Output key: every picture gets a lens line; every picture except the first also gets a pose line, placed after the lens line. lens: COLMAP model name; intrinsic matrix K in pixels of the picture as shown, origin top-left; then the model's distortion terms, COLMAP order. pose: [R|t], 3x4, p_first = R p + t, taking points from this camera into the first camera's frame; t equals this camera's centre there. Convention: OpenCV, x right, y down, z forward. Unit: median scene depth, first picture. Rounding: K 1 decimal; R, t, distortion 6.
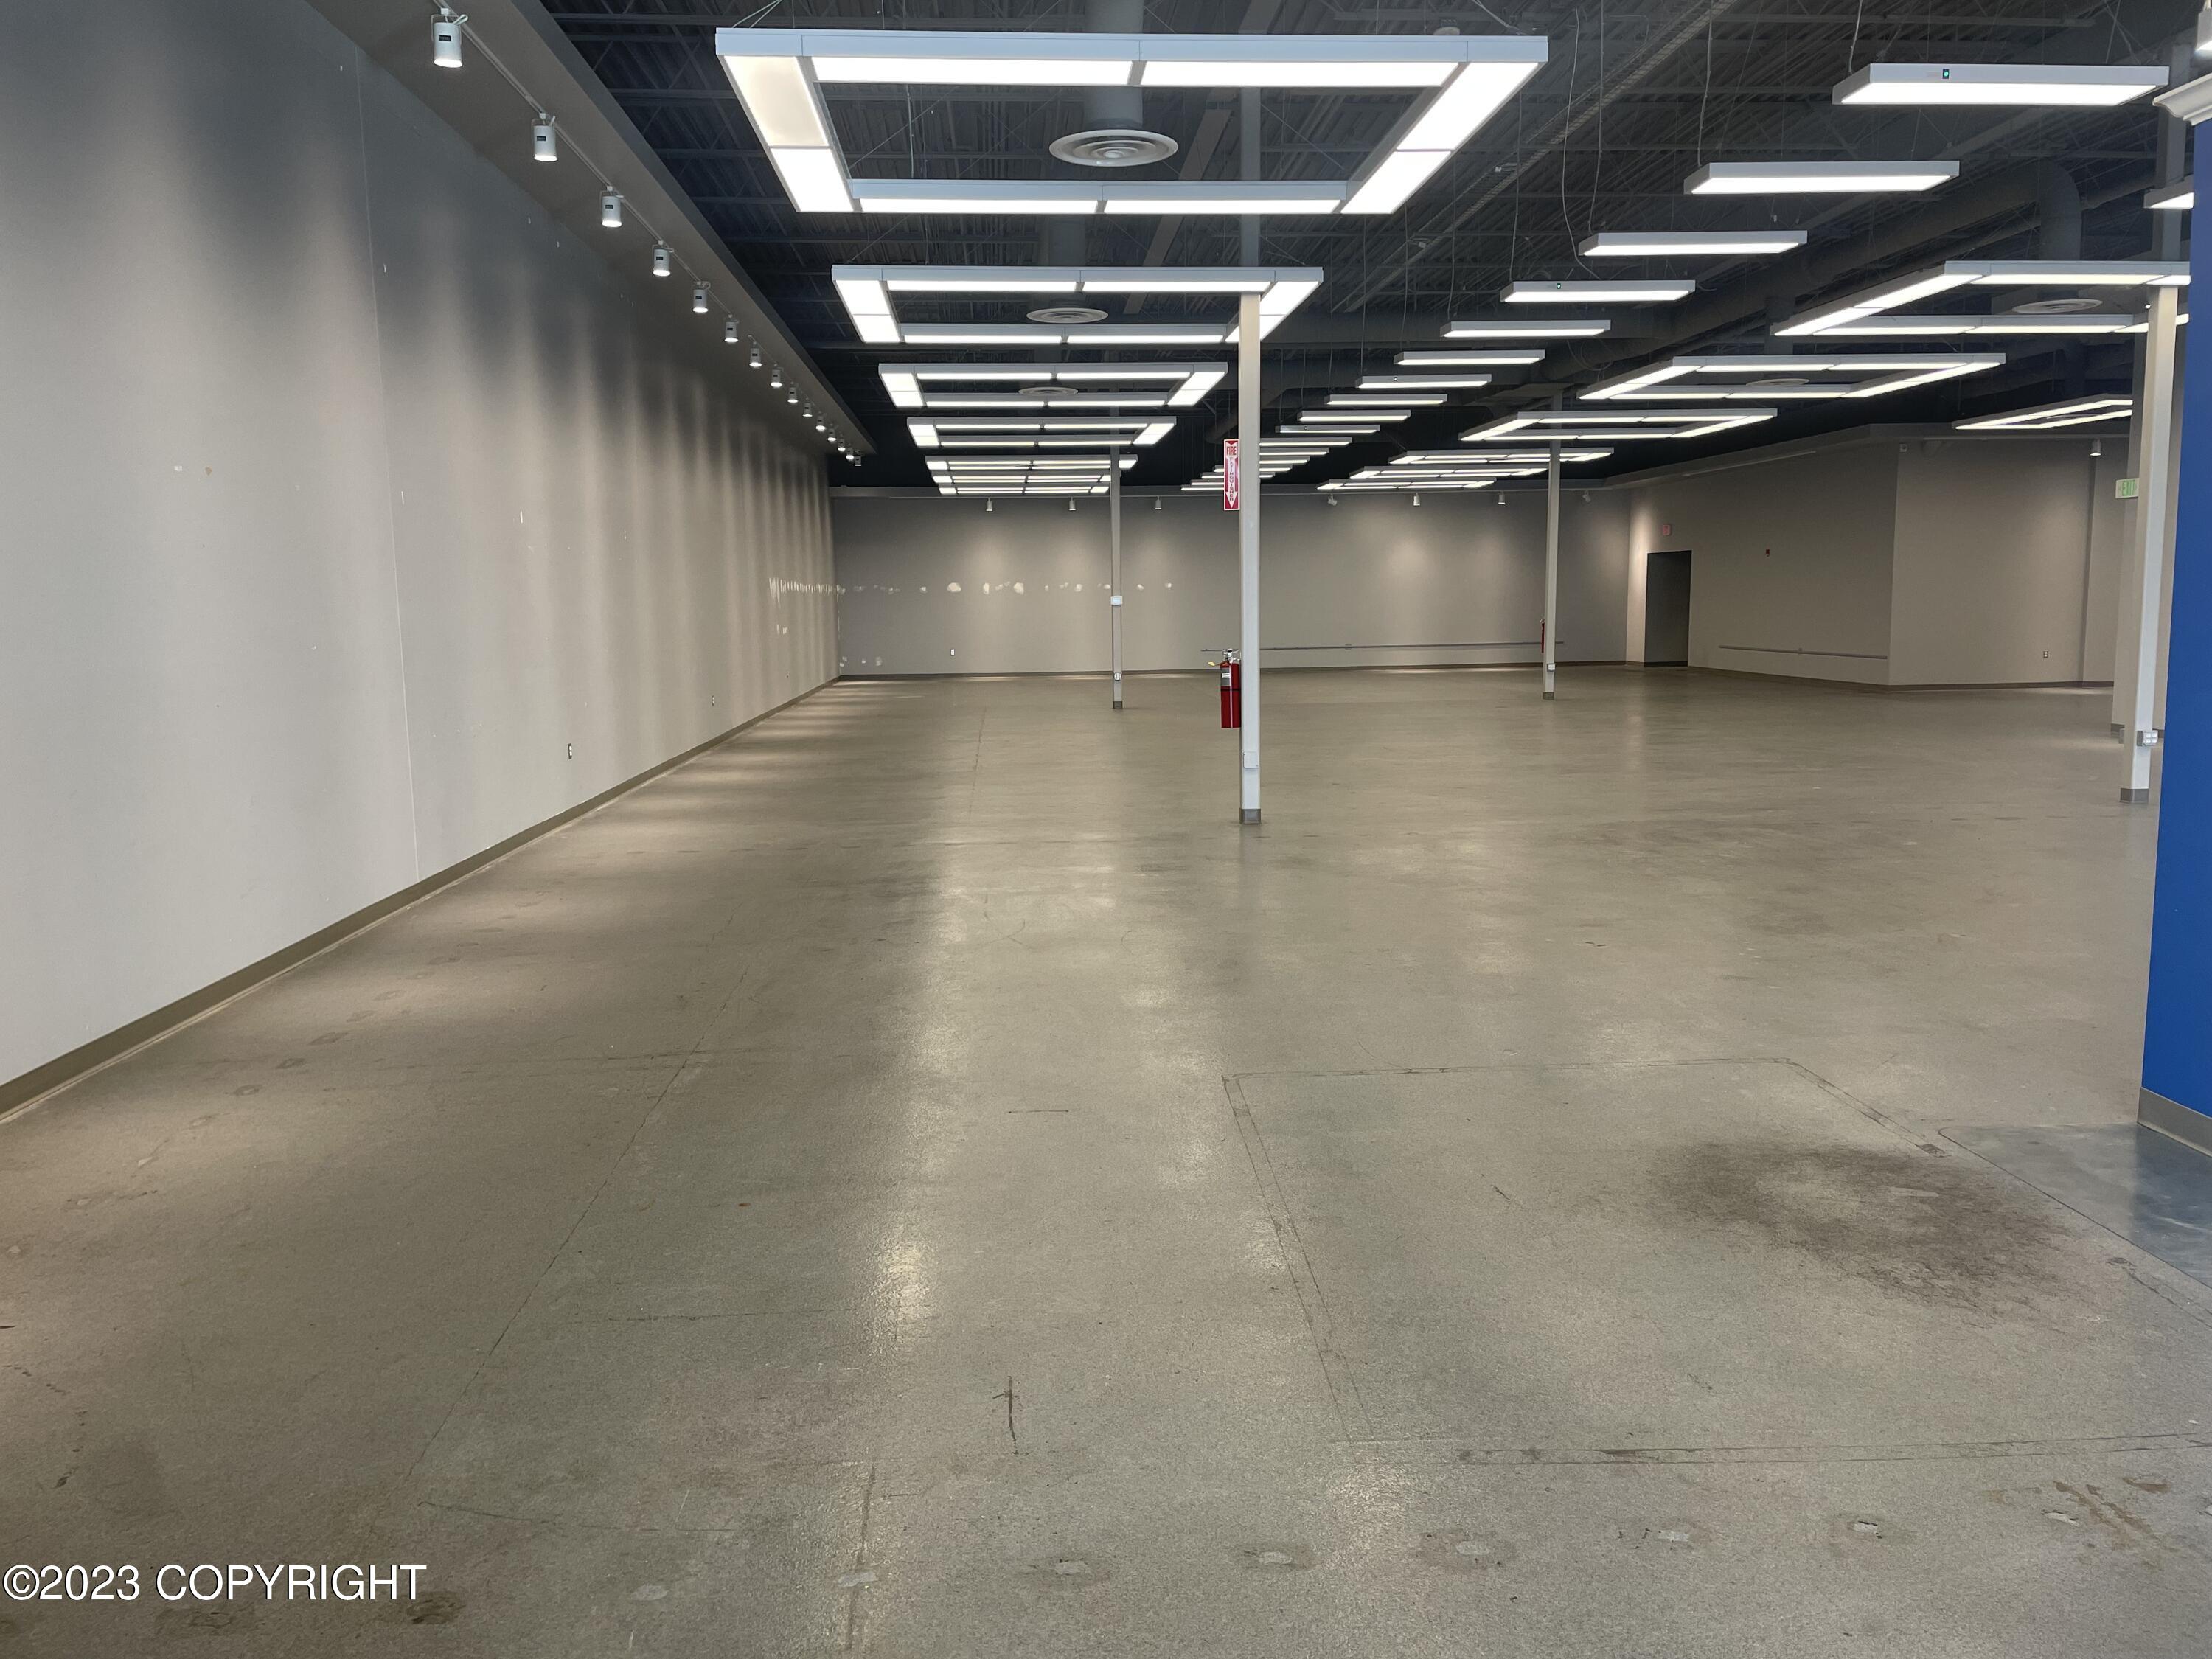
lens RADIAL K [[1657.3, 0, 1106.0], [0, 1657.3, 829.5], [0, 0, 1]] dist [0.004855, -0.000863]
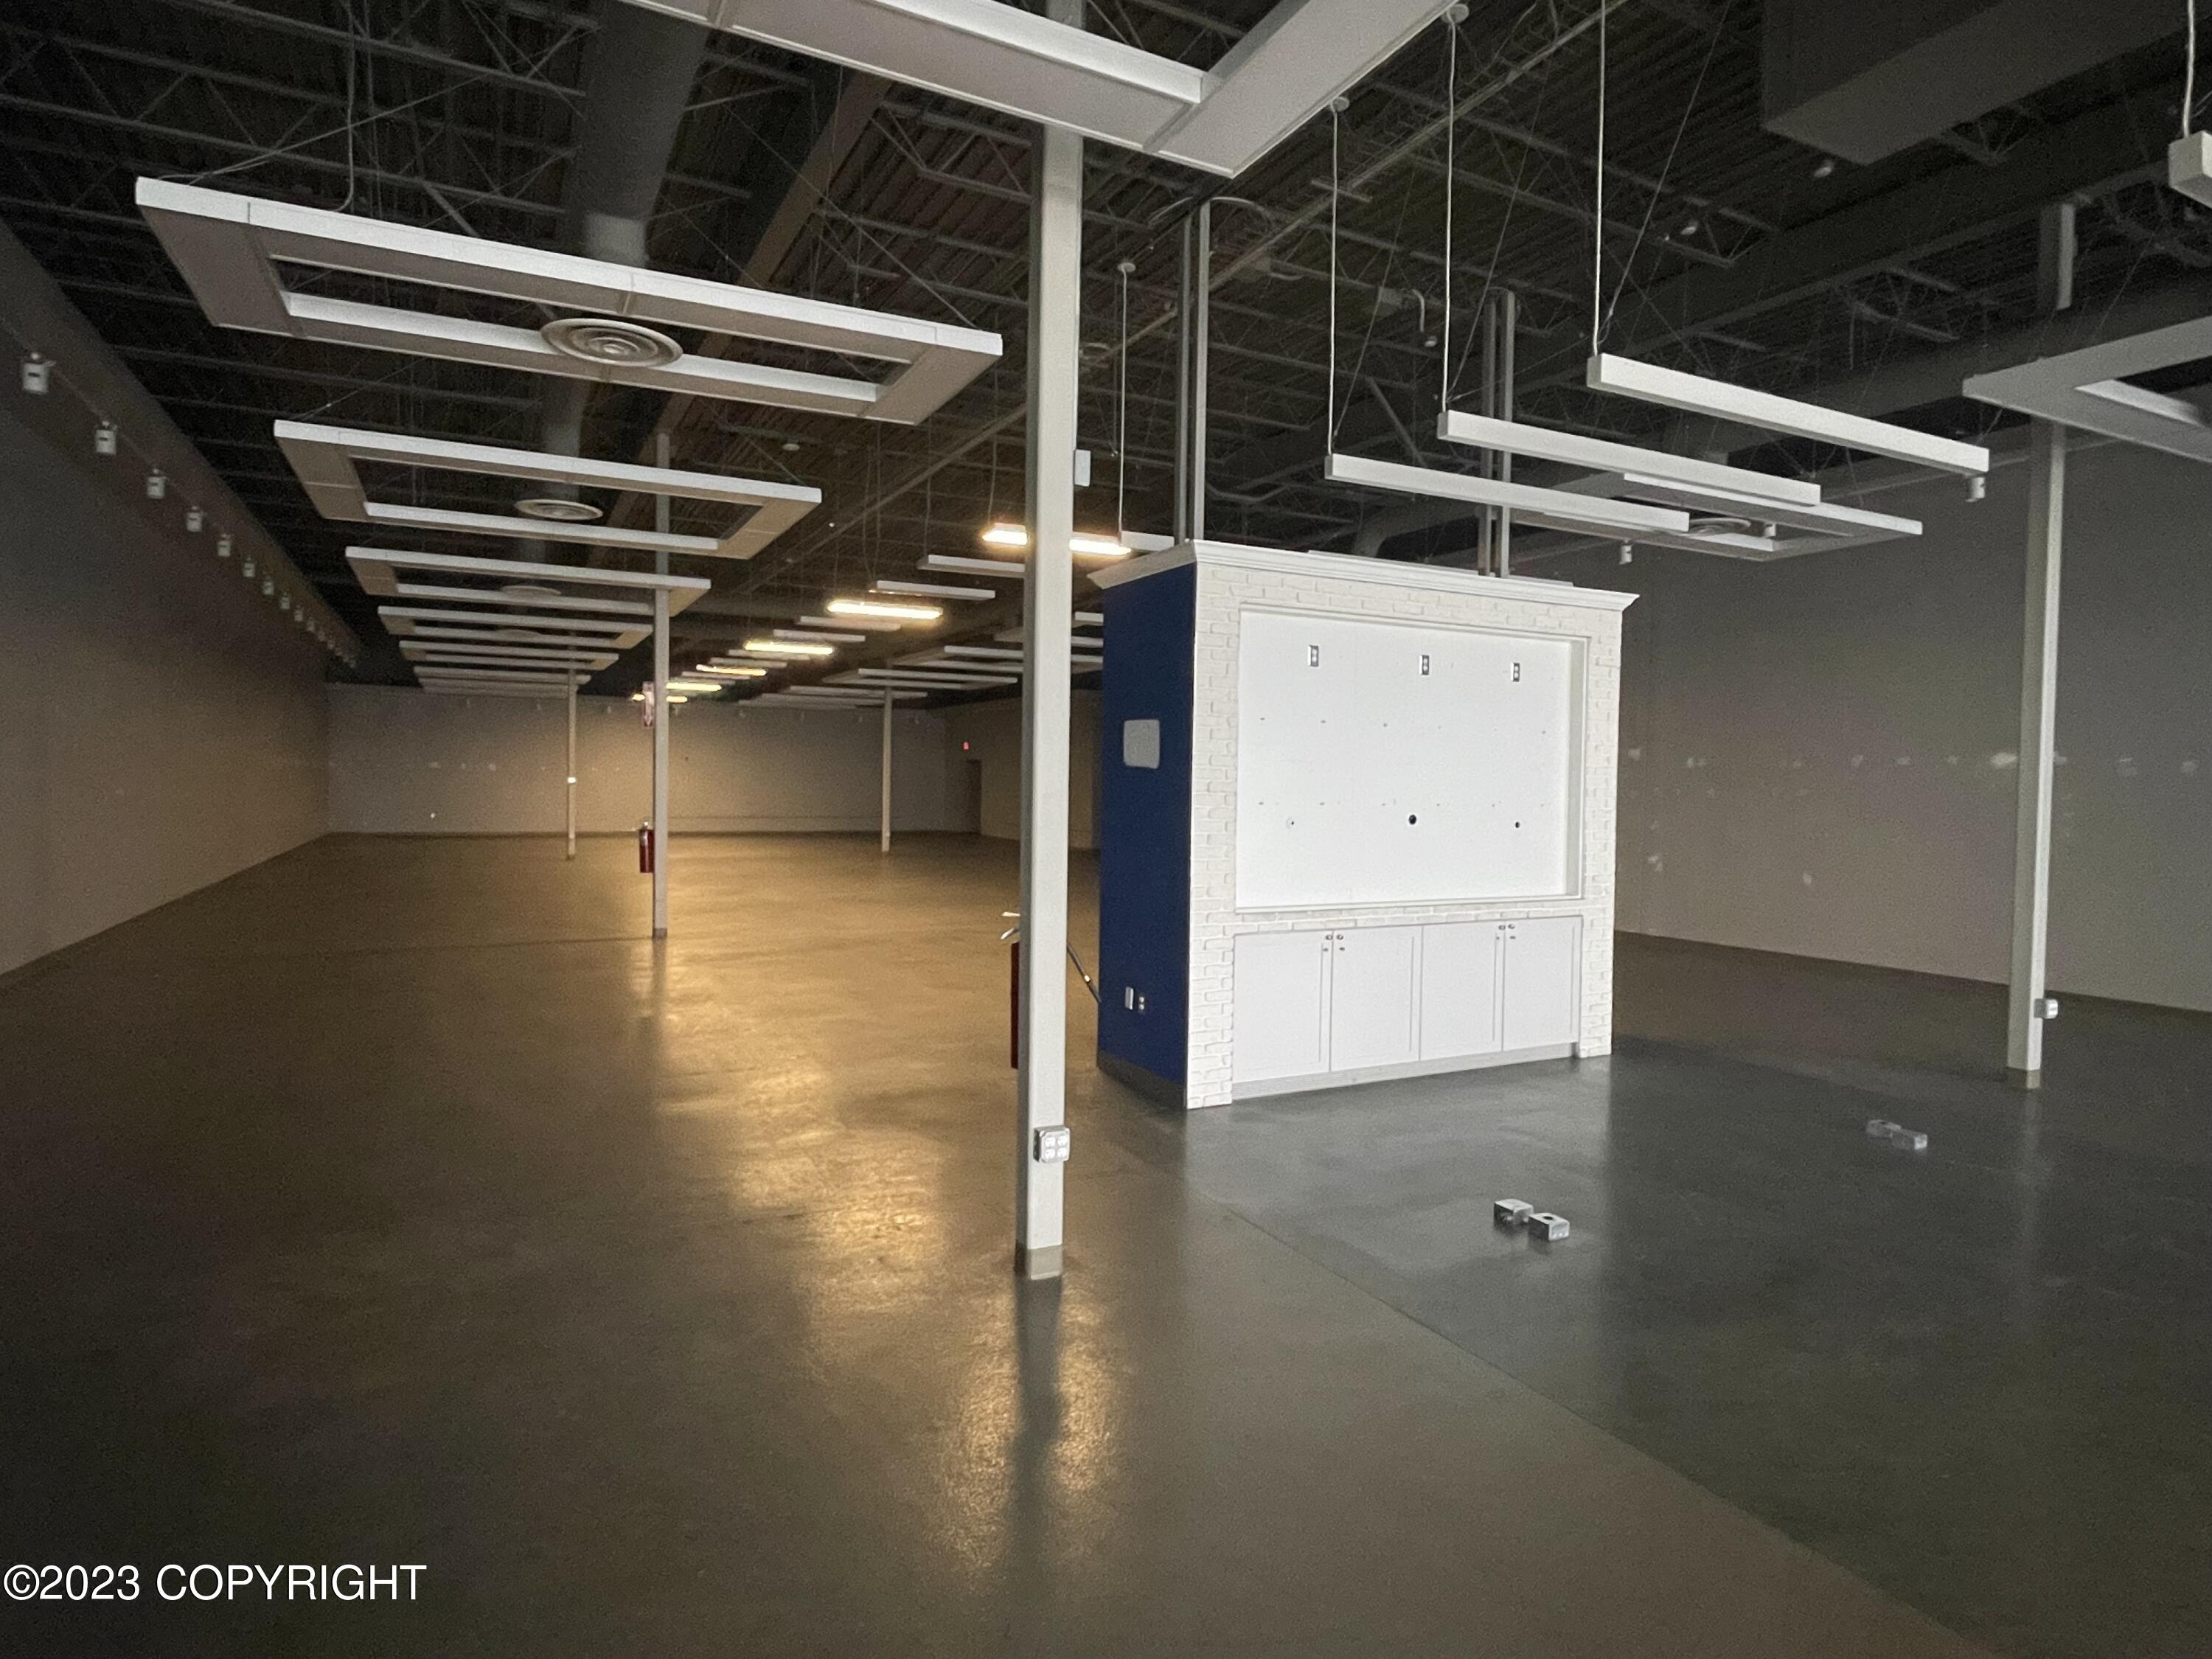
lens RADIAL K [[1226.8, 0, 1106.0], [0, 1226.8, 829.5], [0, 0, 1]] dist [-0.000958, 0.000282]
pose [[0.916972, 0.016144, 0.398626, 0.013562], [0.023339, 0.995299, -0.093995, 0.012144], [-0.398269, 0.095494, 0.912284, -0.156891]]
